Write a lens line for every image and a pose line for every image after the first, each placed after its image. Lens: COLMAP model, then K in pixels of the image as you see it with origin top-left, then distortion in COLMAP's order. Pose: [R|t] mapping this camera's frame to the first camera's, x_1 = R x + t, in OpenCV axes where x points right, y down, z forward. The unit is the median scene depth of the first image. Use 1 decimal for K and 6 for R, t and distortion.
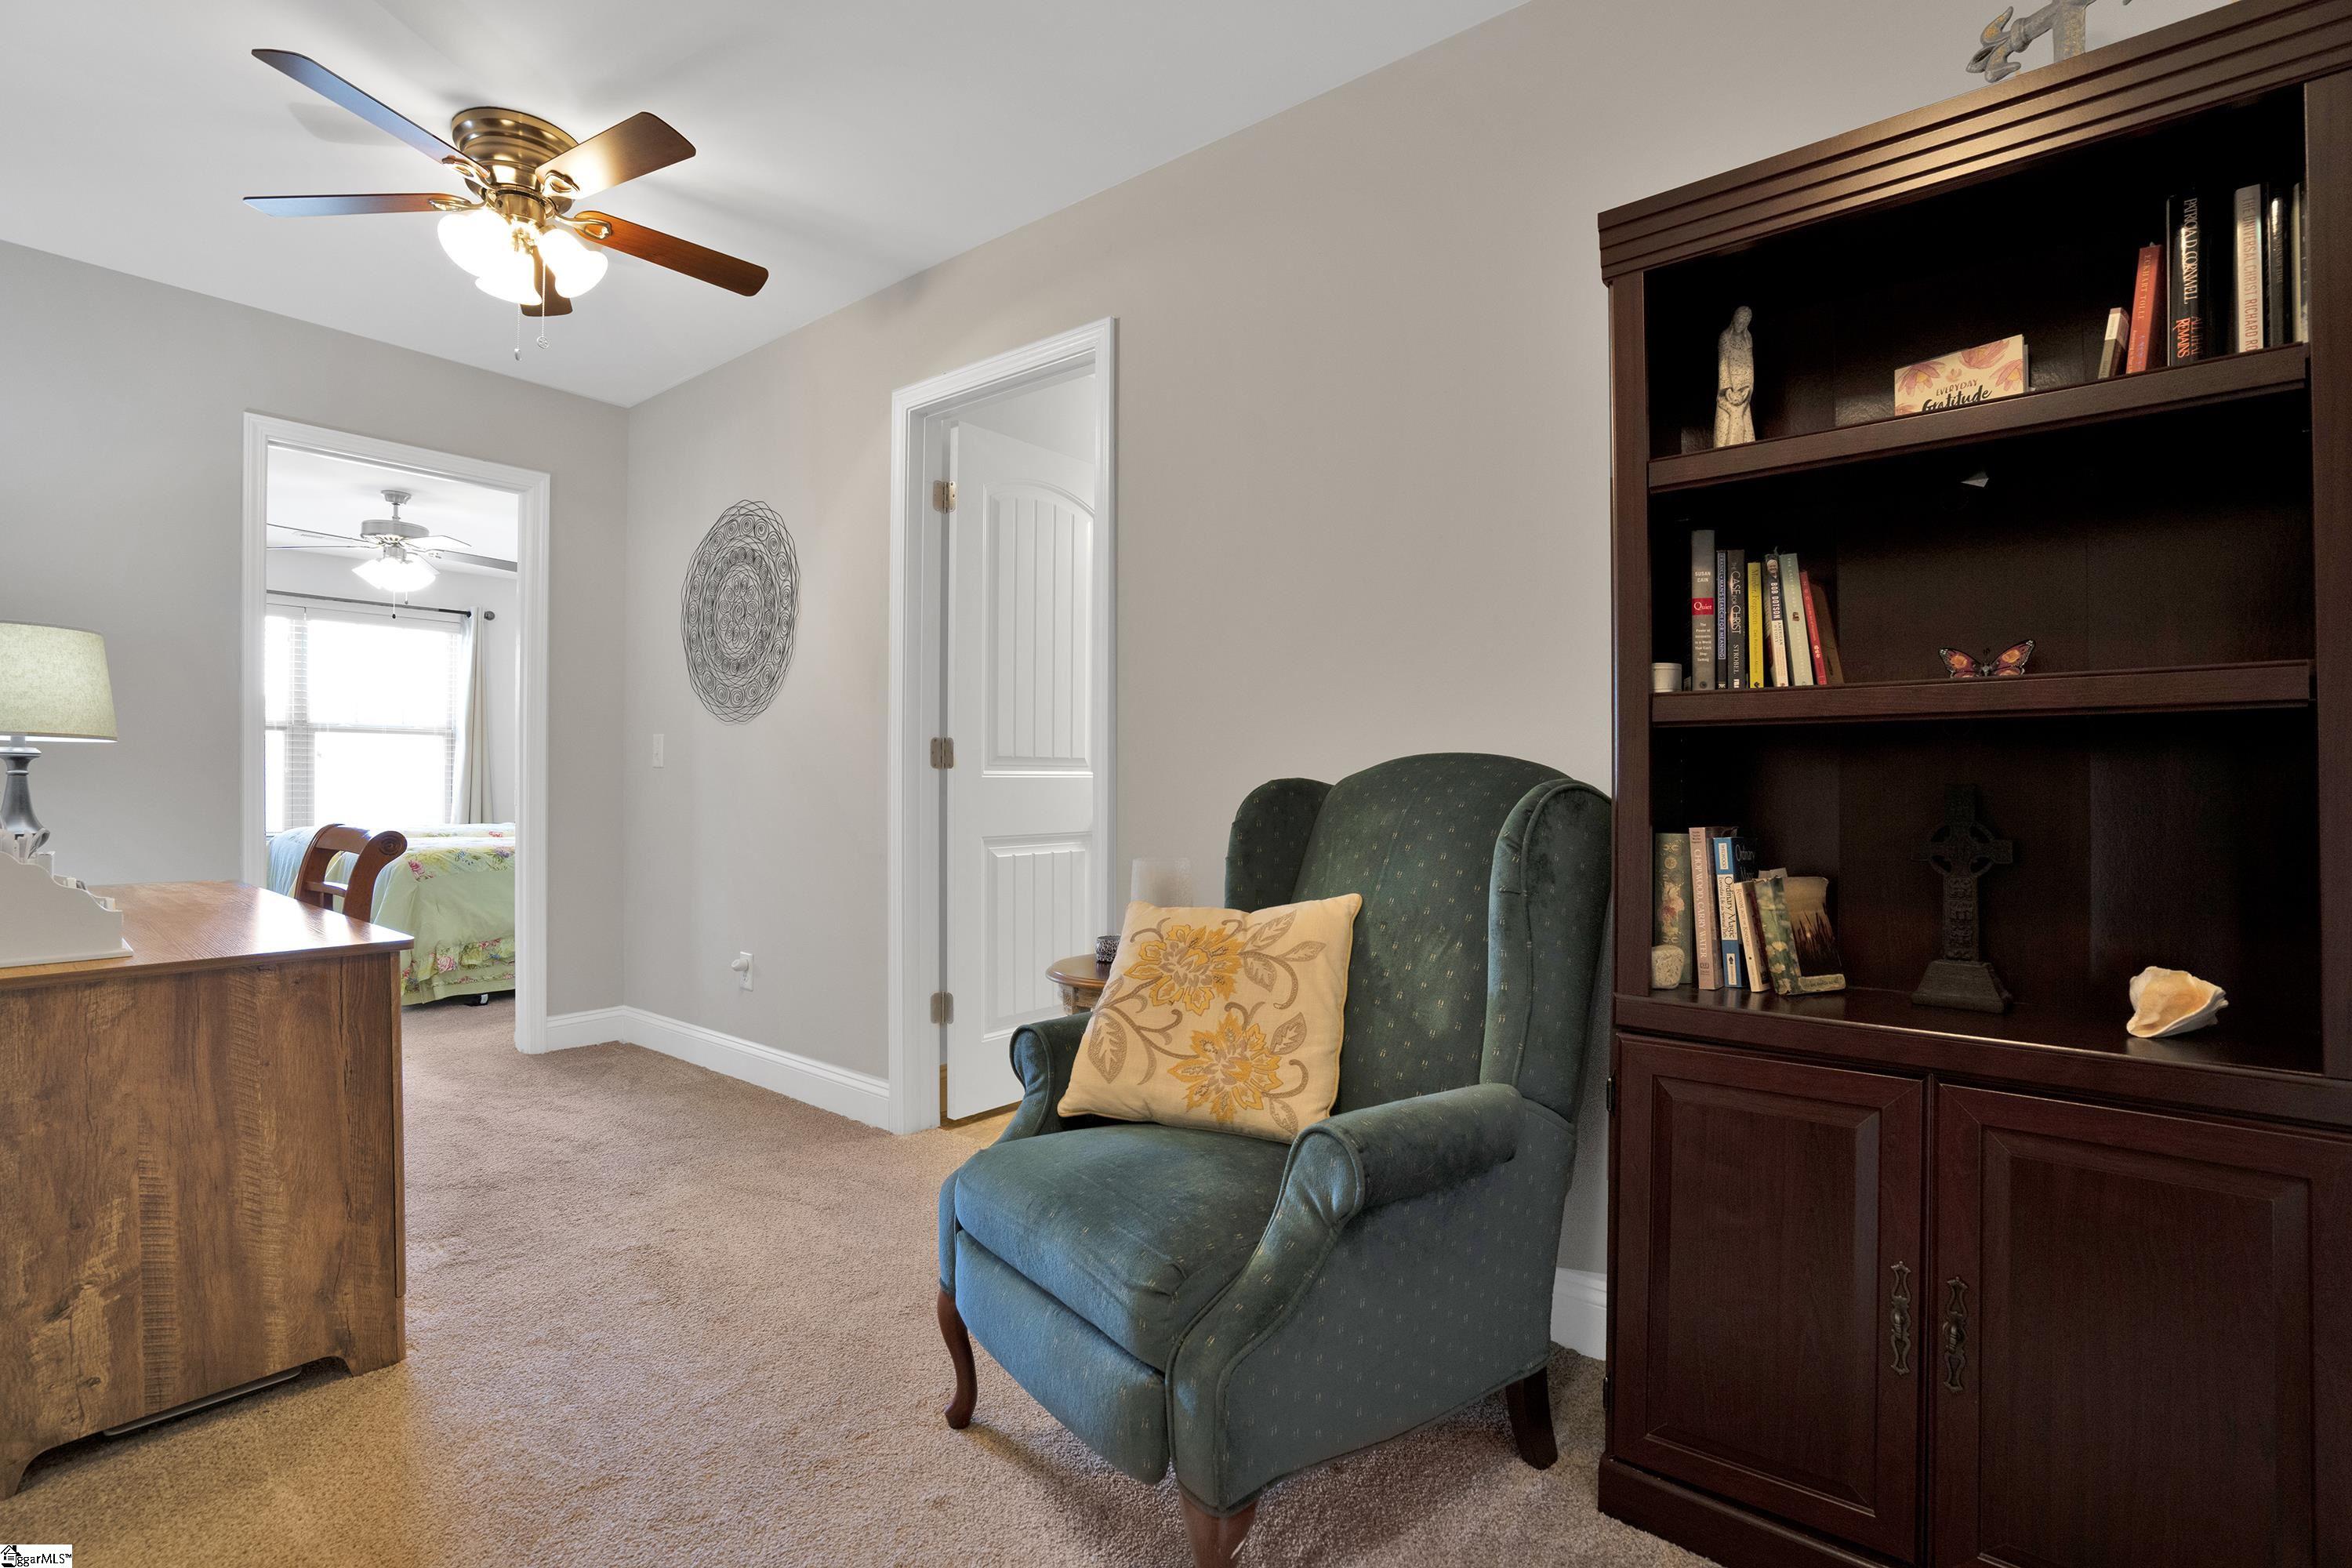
lens RADIAL K [[1103.5, 0, 1171.2], [0, 1103.5, 777.8], [0, 0, 1]] dist [-0.030425, 0.001699]
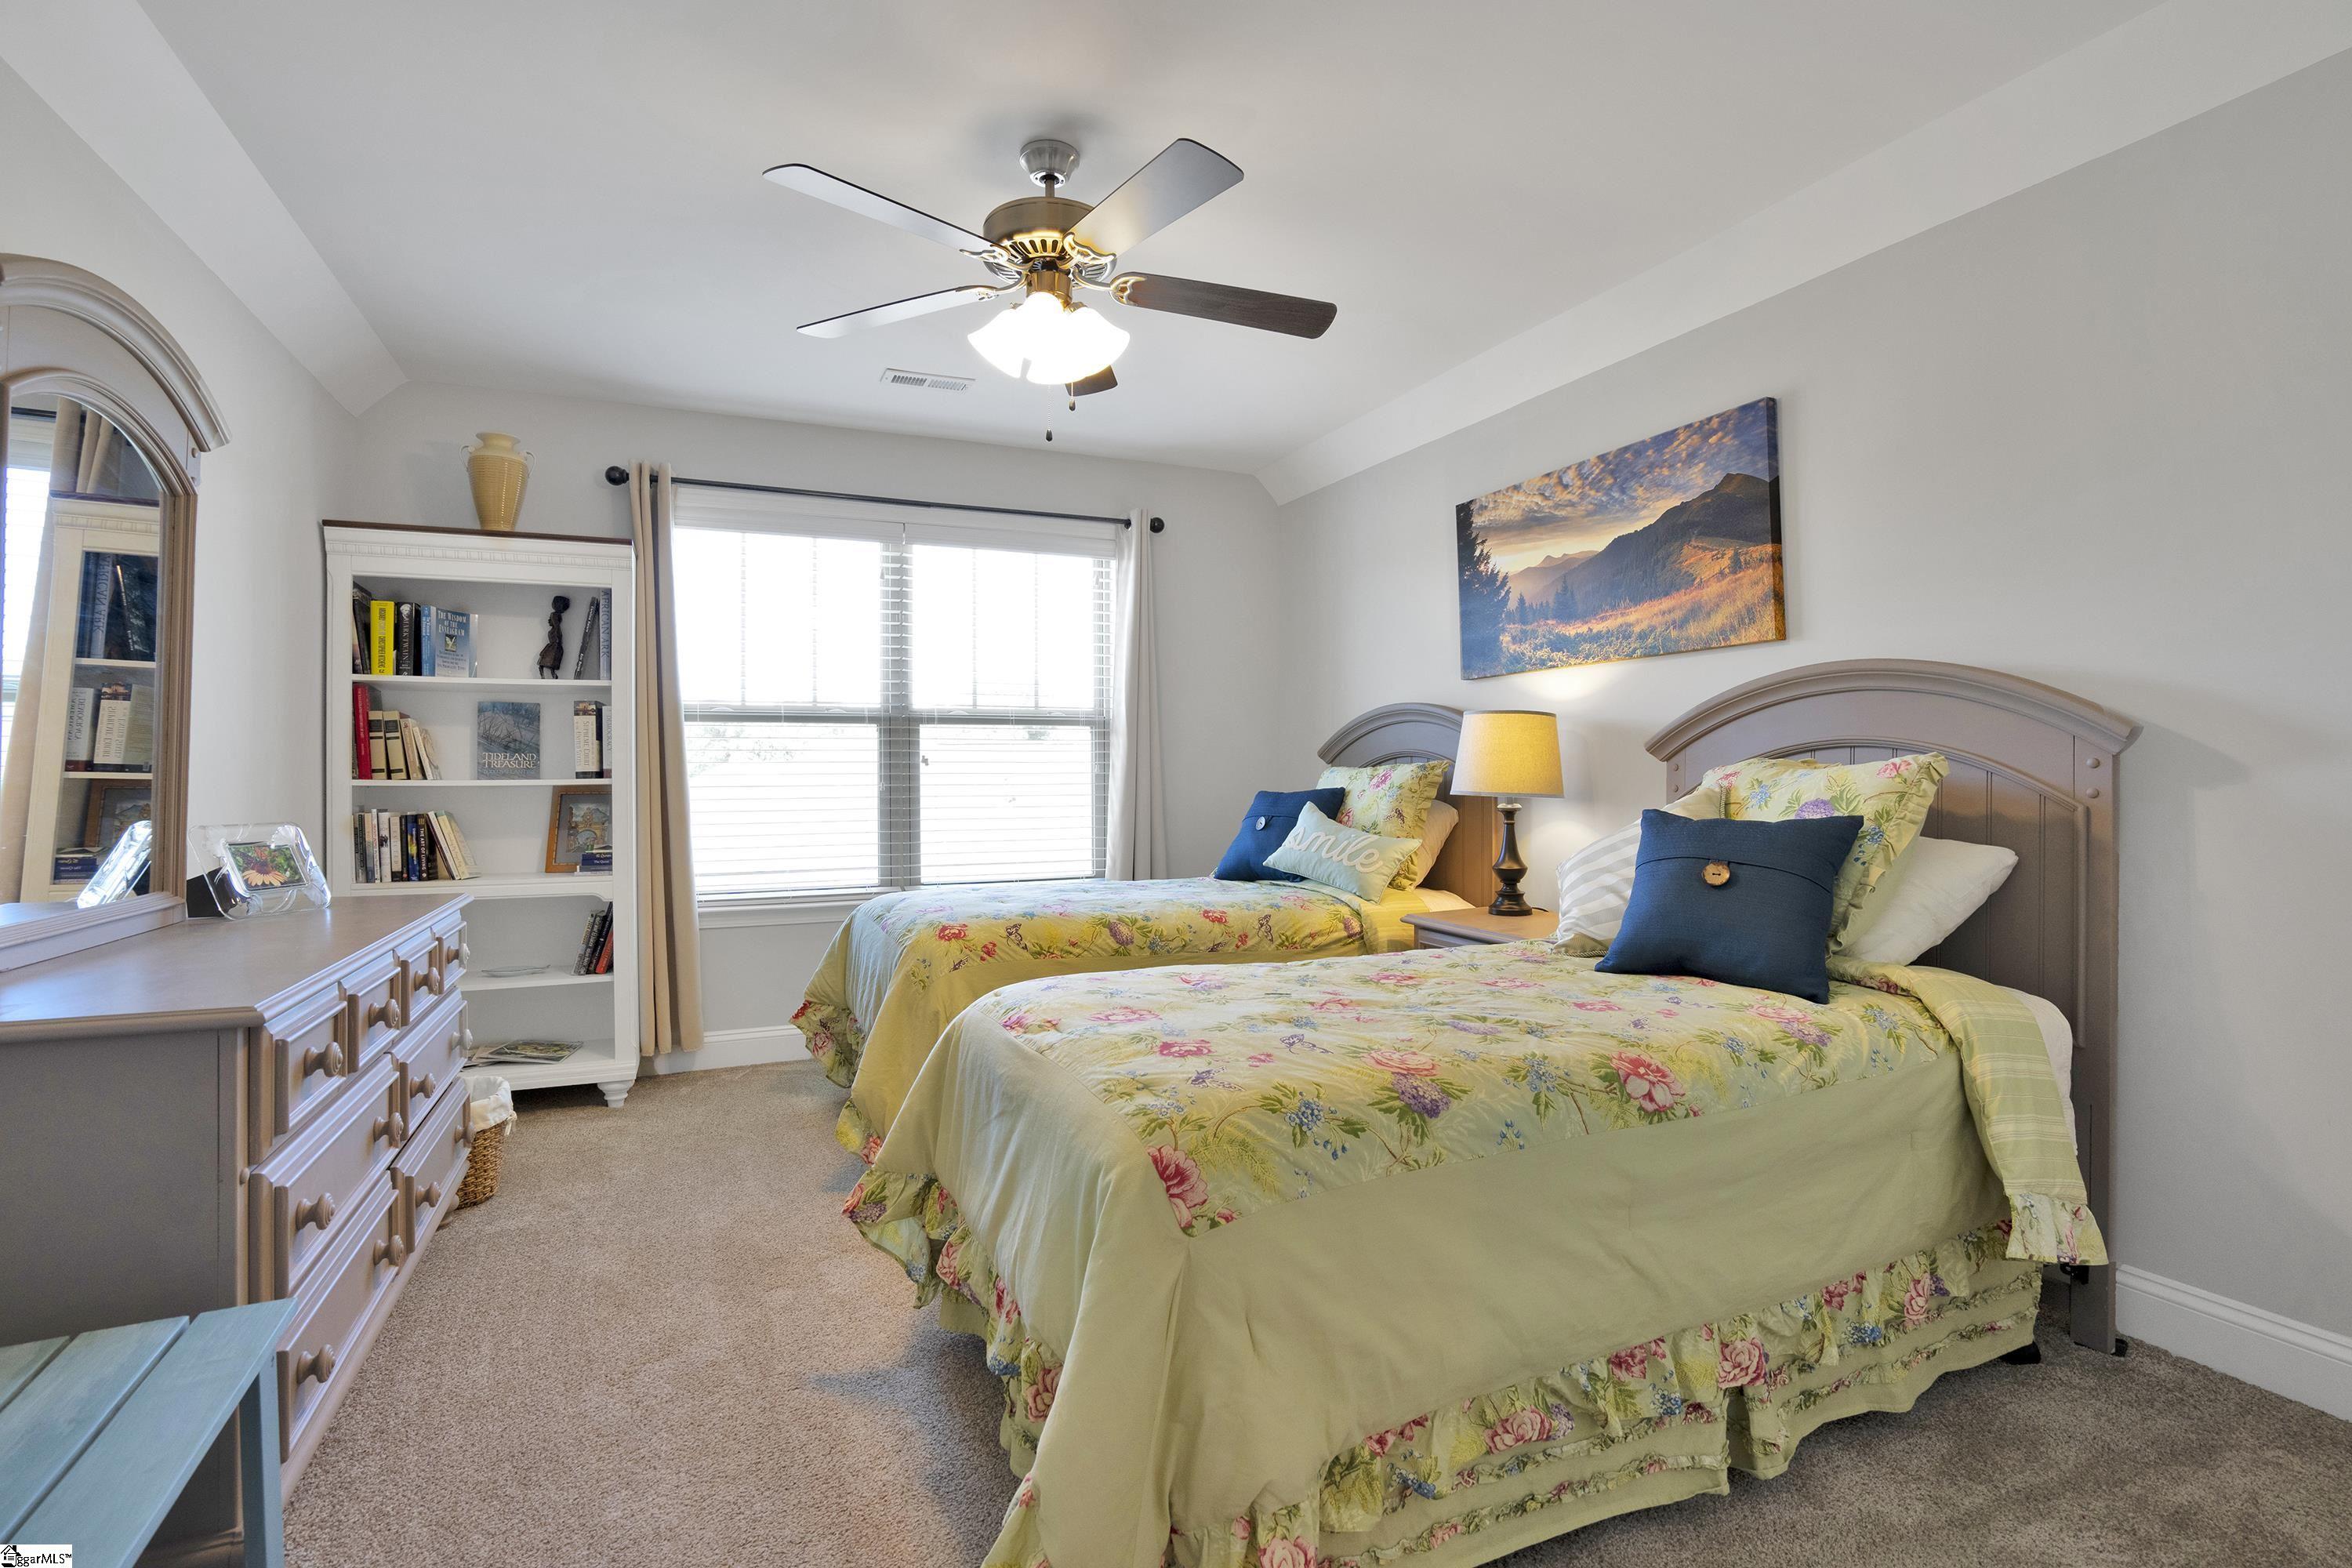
lens RADIAL K [[1103.5, 0, 1179.0], [0, 1103.5, 780.4], [0, 0, 1]] dist [-0.030425, 0.001699]
pose [[0.897418, -0.005247, -0.441150, -0.367042], [0.005680, 0.999984, -0.000339, -0.008031], [0.441144, -0.002202, 0.897433, 0.485885]]
